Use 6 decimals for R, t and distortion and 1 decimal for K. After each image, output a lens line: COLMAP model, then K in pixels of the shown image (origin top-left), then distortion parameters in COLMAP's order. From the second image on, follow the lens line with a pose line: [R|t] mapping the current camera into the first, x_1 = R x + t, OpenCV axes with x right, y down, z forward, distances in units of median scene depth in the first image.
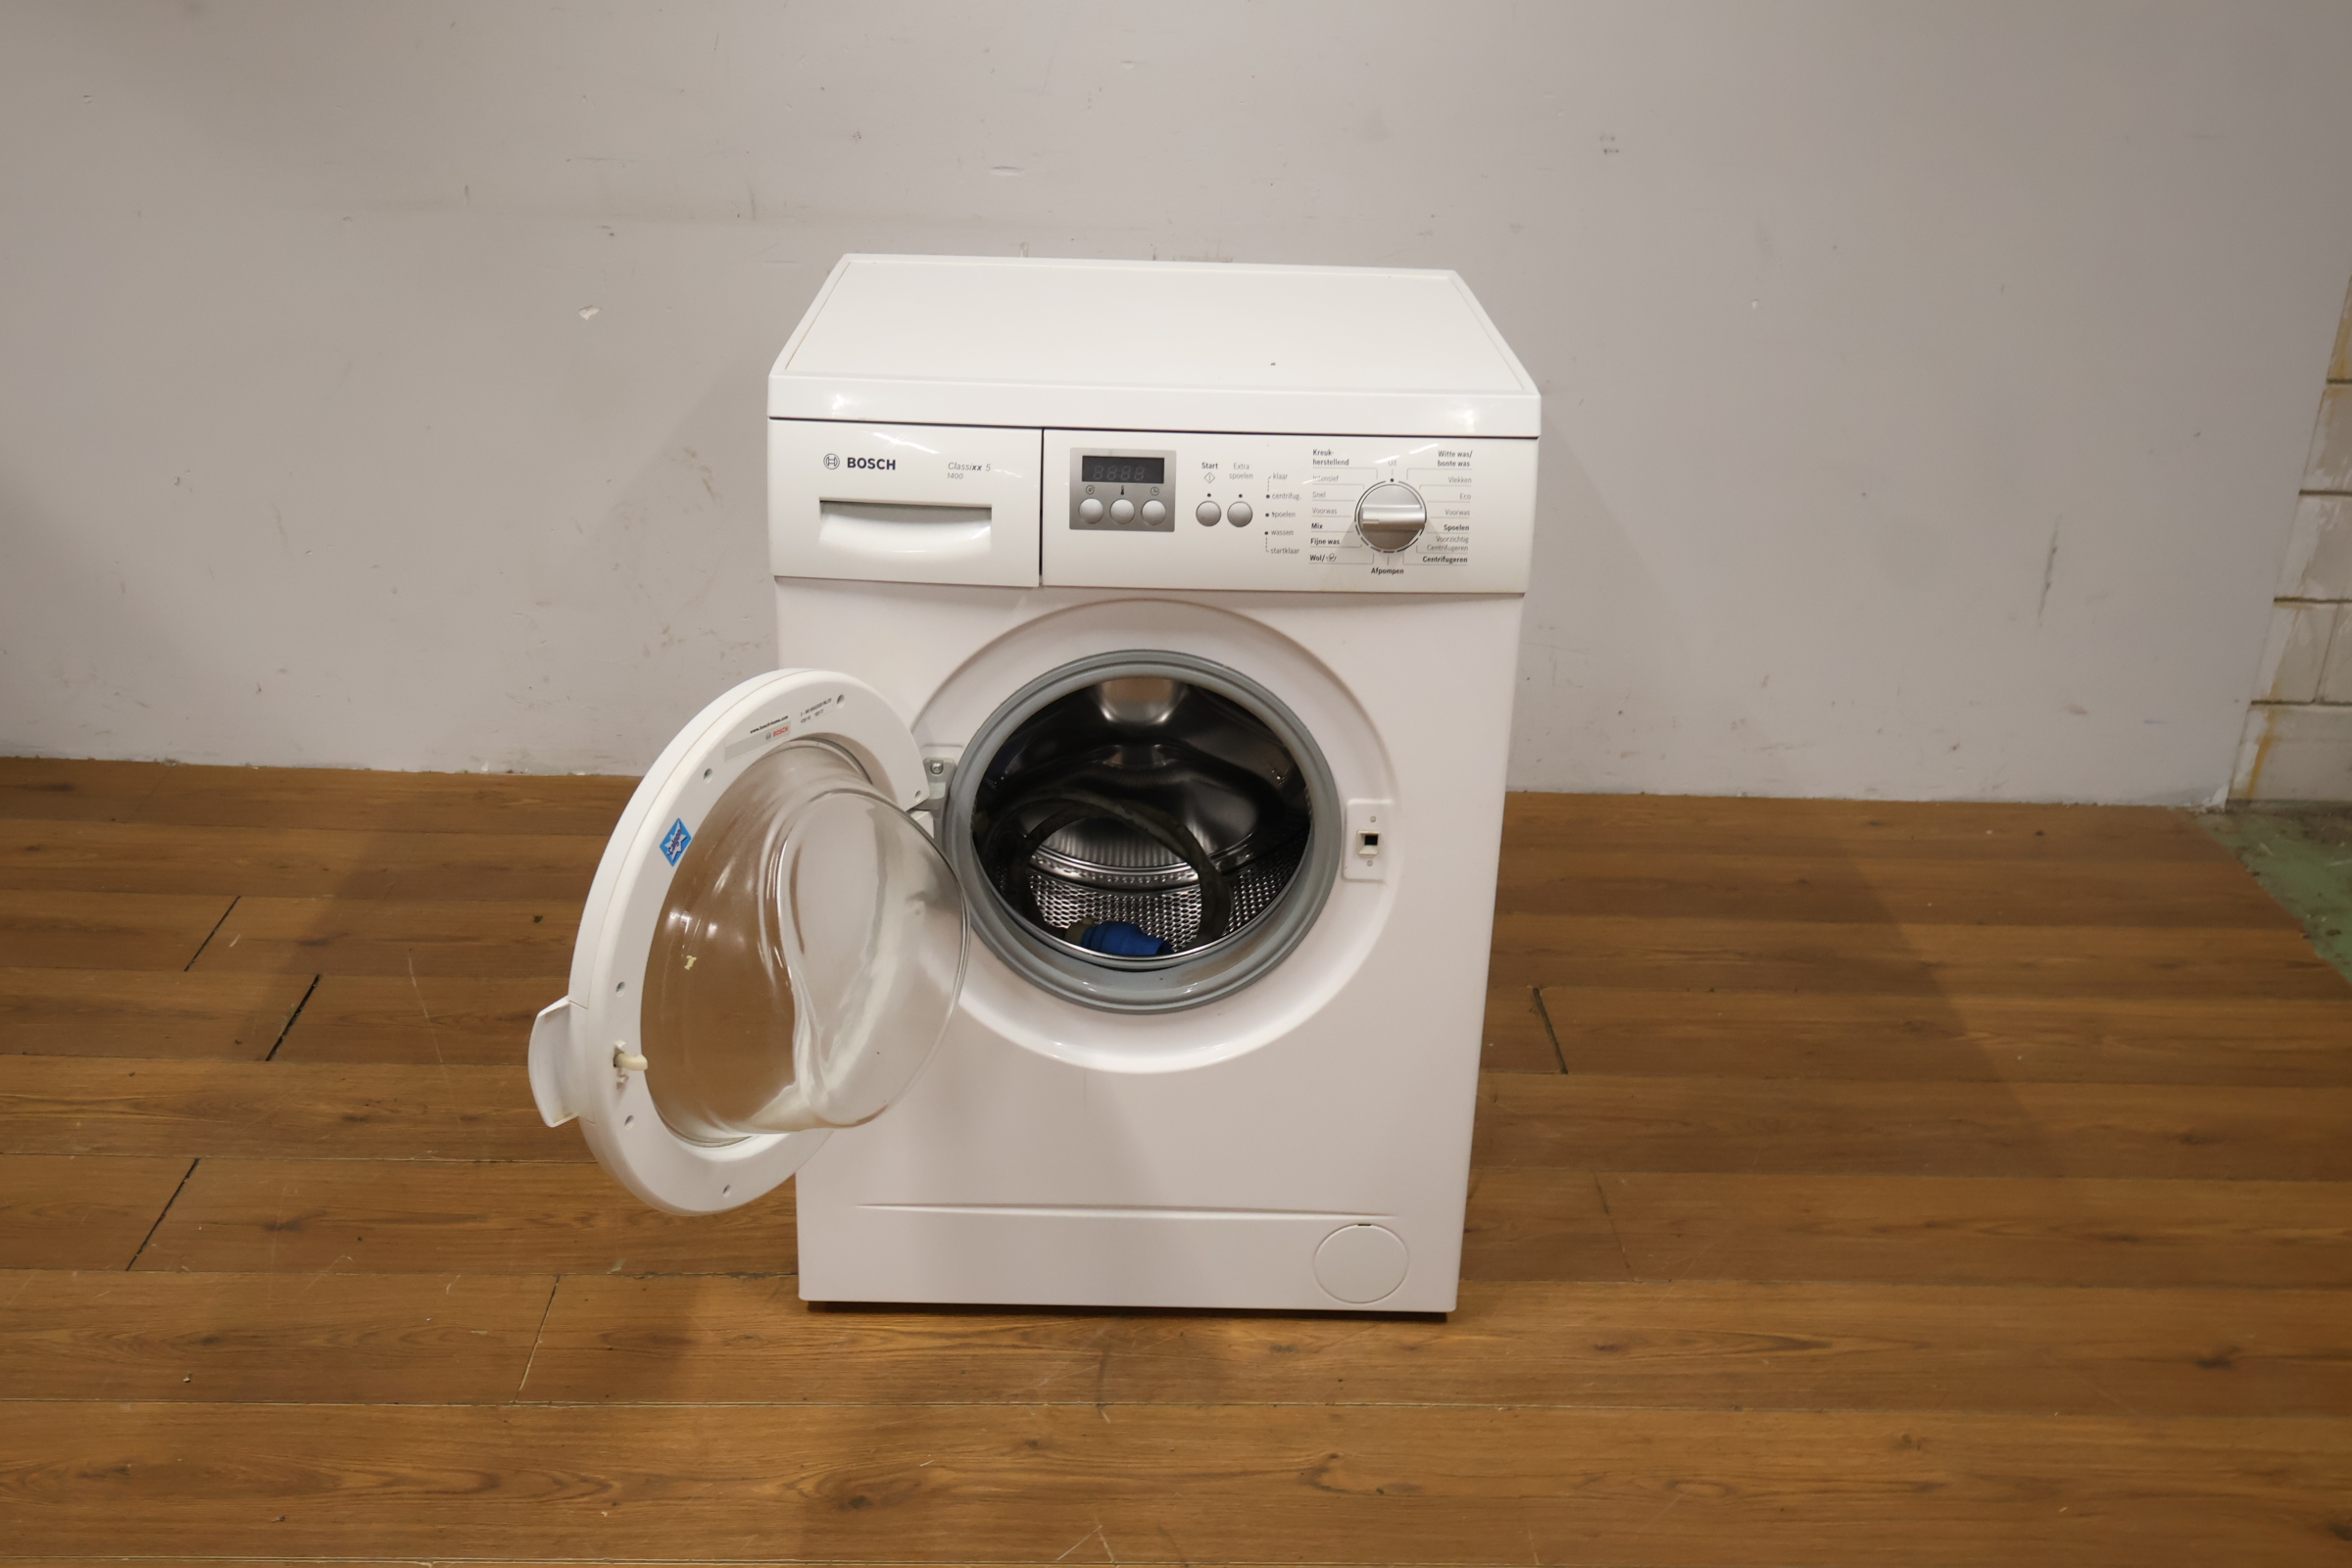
lens RADIAL K [[2367.8, 0, 1179.1], [0, 2367.8, 772.8], [0, 0, 1]] dist [-0.010617, 0.010014]
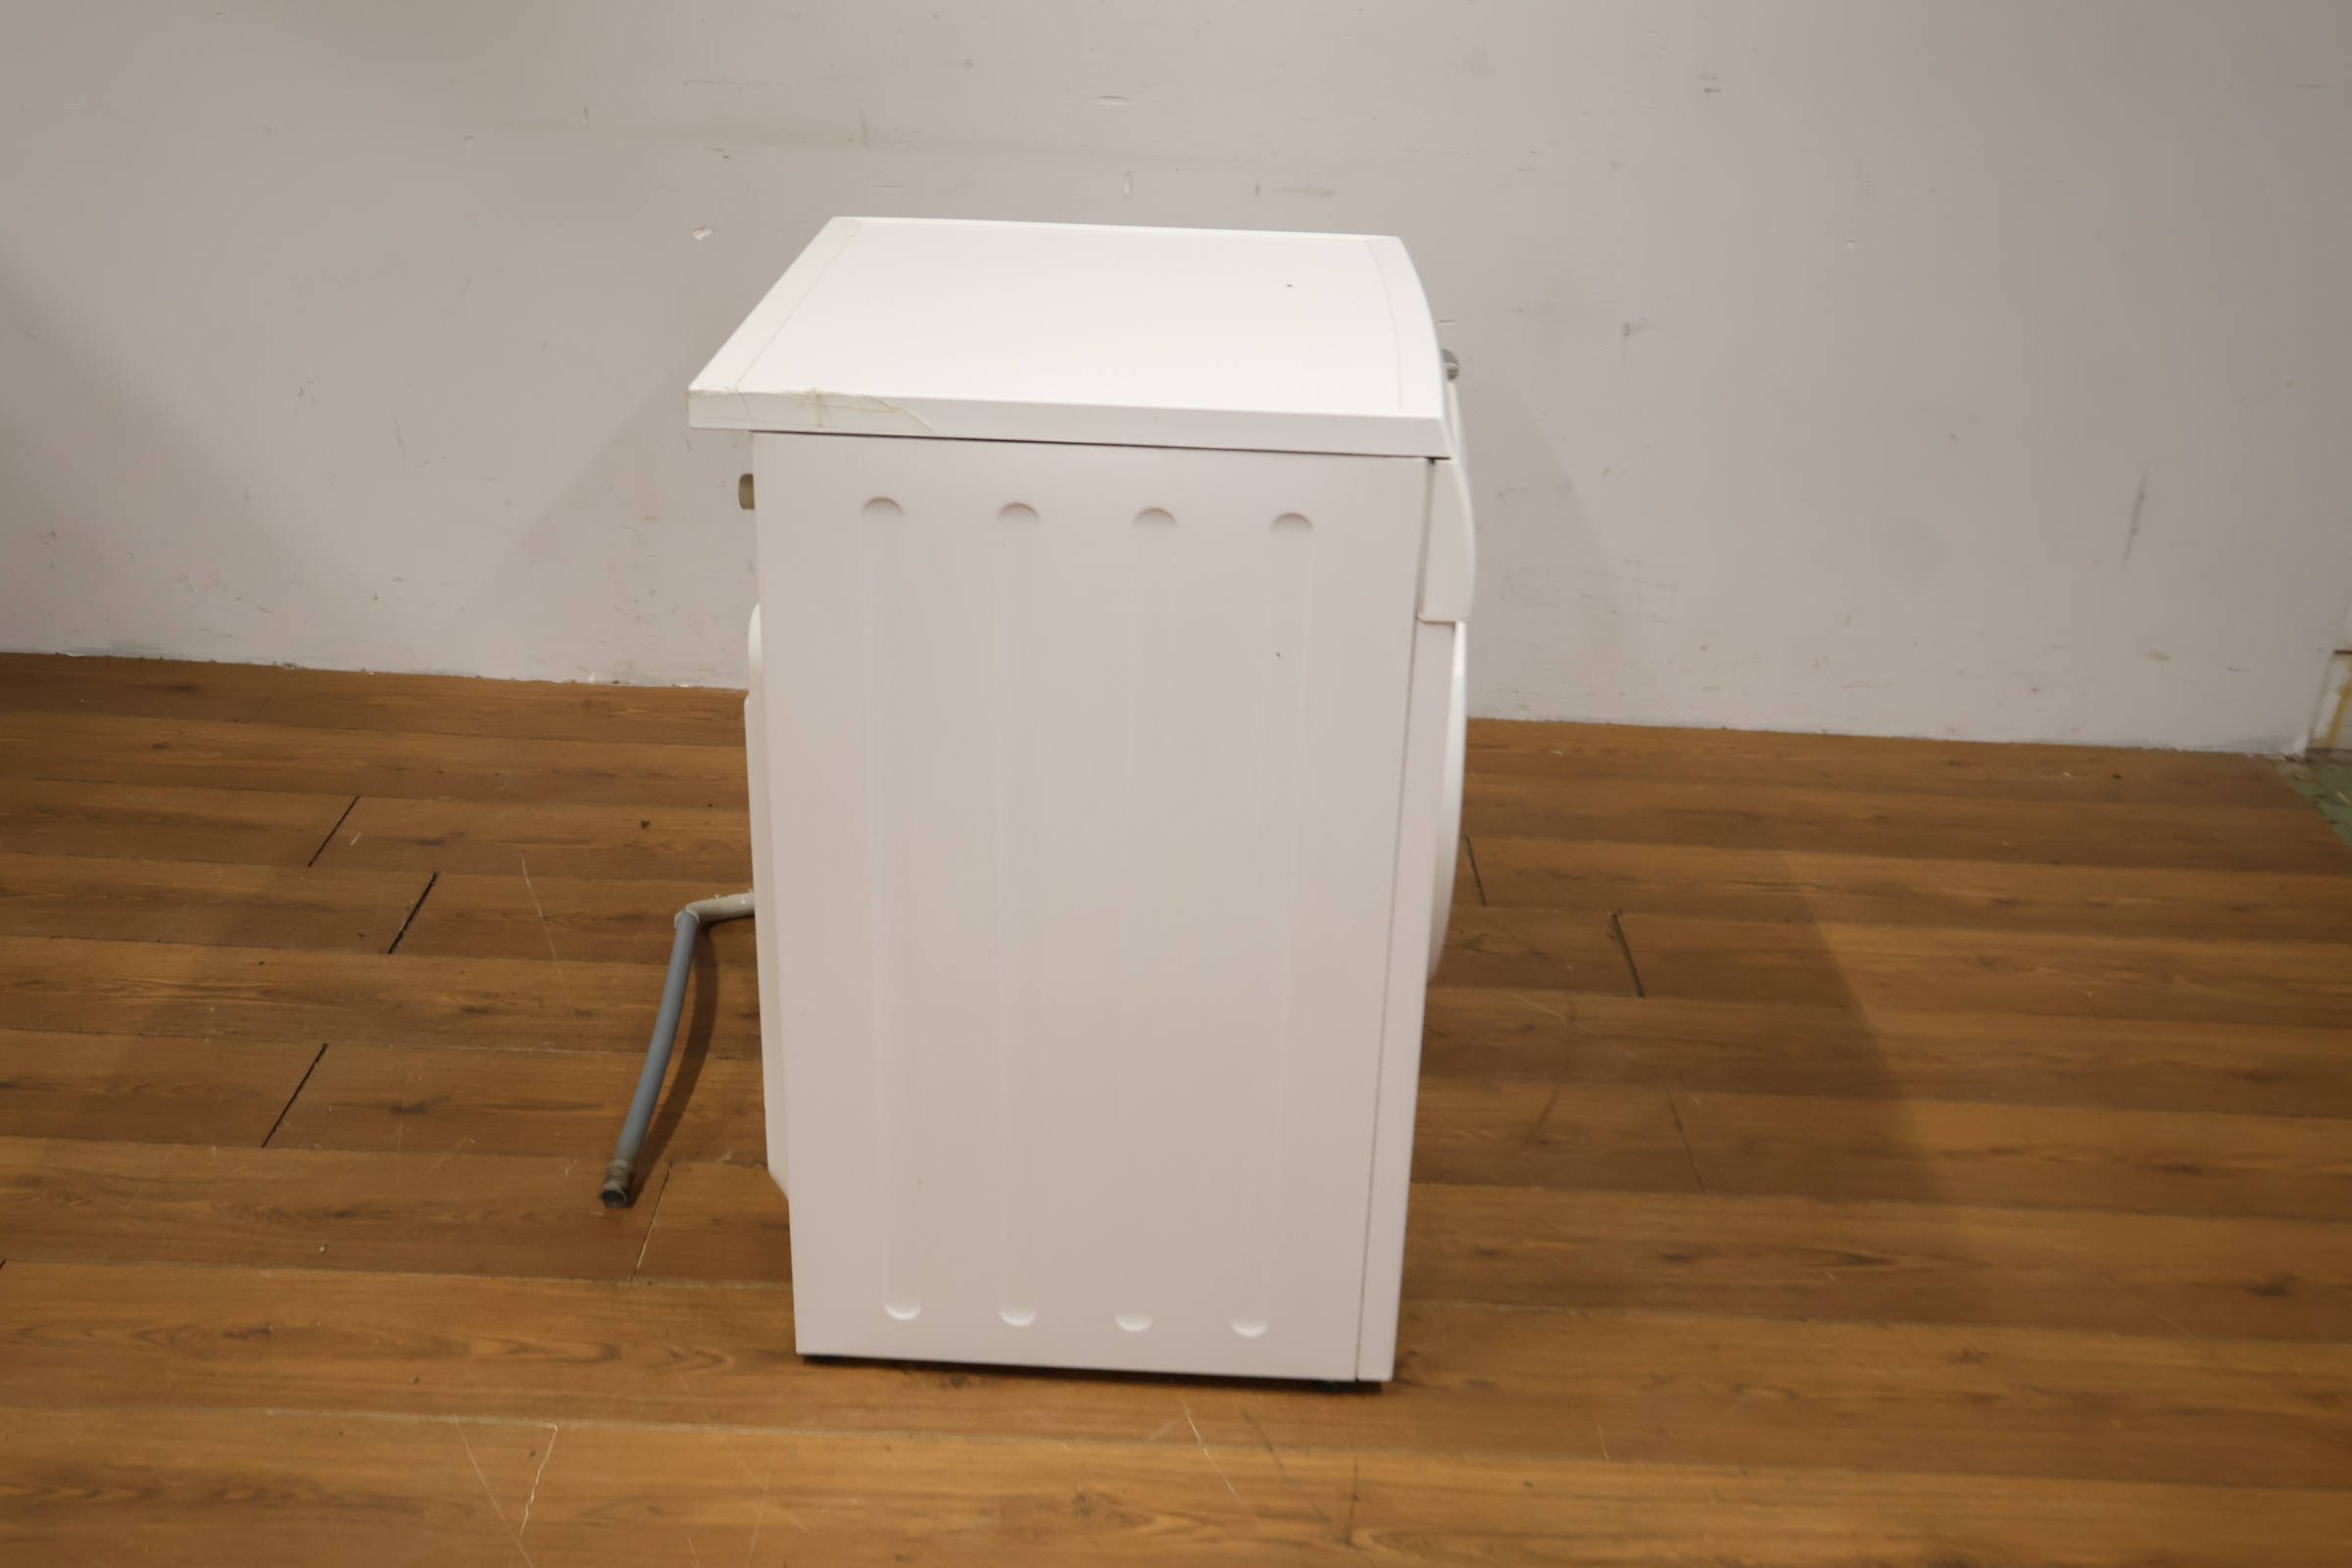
lens RADIAL K [[2376.0, 0, 1184.2], [0, 2376.0, 783.8], [0, 0, 1]] dist [-0.005041, 0.005355]
pose [[0.999409, 0.023158, -0.025409, -0.012729], [-0.022295, 0.999183, 0.033717, 0.004704], [0.026169, -0.033131, 0.999108, -0.035864]]
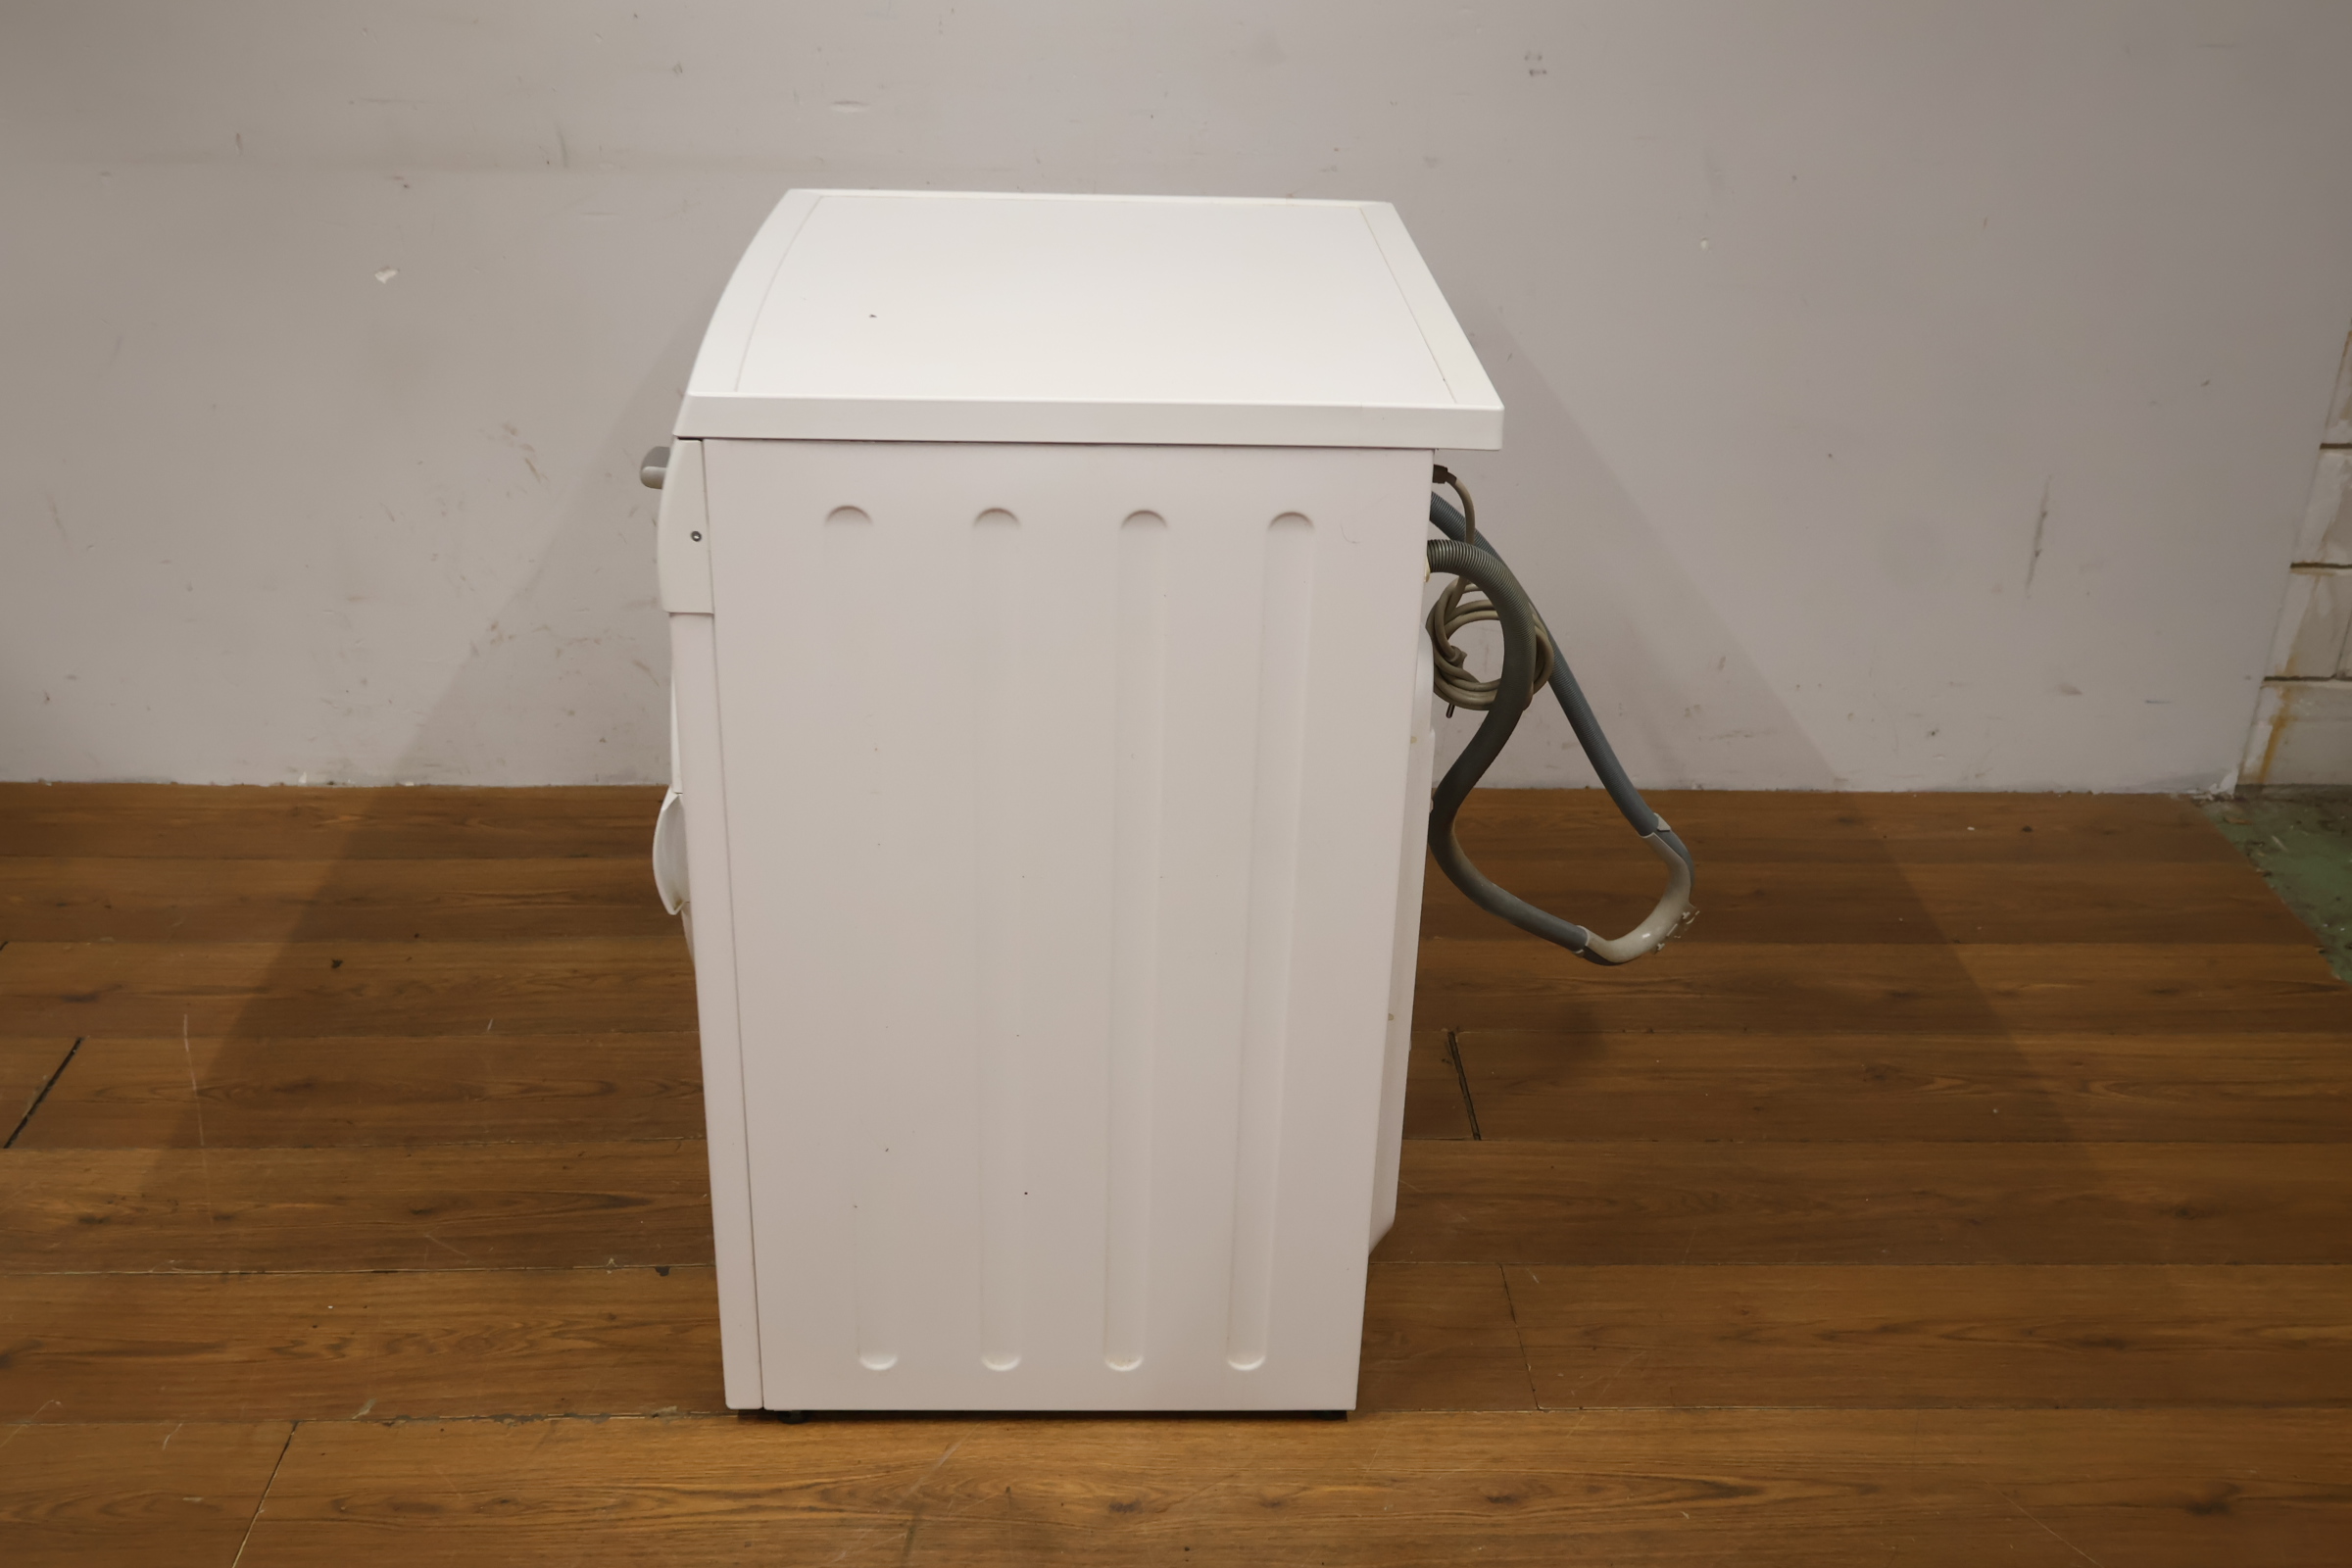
lens RADIAL K [[2351.5, 0, 1180.6], [0, 2351.5, 783.7], [0, 0, 1]] dist [-0.008743, 0.008402]
pose [[0.999886, -0.012626, -0.008320, 0.070078], [0.013033, 0.998619, 0.050894, -0.058996], [0.007665, -0.050997, 0.998669, 0.148896]]
